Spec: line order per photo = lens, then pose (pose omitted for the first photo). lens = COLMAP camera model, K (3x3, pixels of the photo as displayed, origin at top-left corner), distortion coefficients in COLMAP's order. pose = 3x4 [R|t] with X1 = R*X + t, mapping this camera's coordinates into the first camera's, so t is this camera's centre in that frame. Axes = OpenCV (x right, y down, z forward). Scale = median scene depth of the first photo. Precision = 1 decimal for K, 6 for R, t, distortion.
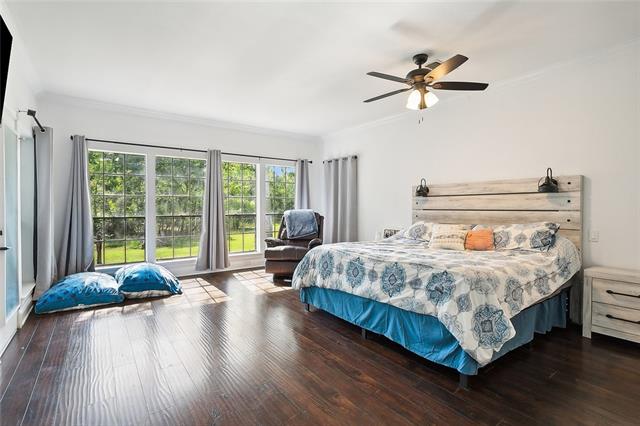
lens RADIAL K [[305.0, 0, 319.0], [0, 305.0, 213.2], [0, 0, 1]] dist [0.000893, 0.000656]
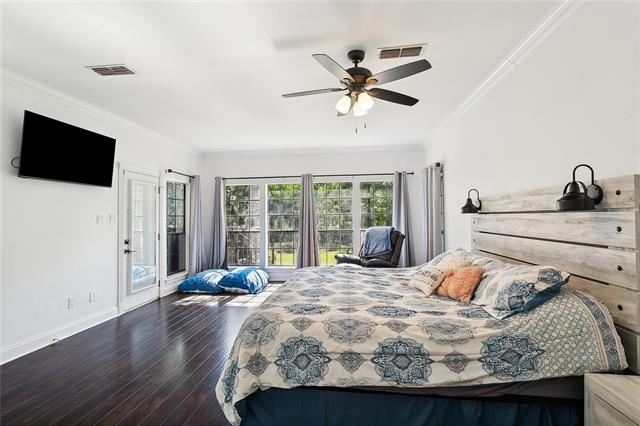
lens RADIAL K [[305.0, 0, 320.5], [0, 305.0, 212.0], [0, 0, 1]] dist [0.000893, 0.000656]
pose [[0.745126, -0.016038, -0.666731, 0.617309], [-0.006678, 0.999481, -0.031505, -0.037742], [0.666890, 0.027928, 0.744632, 0.244560]]
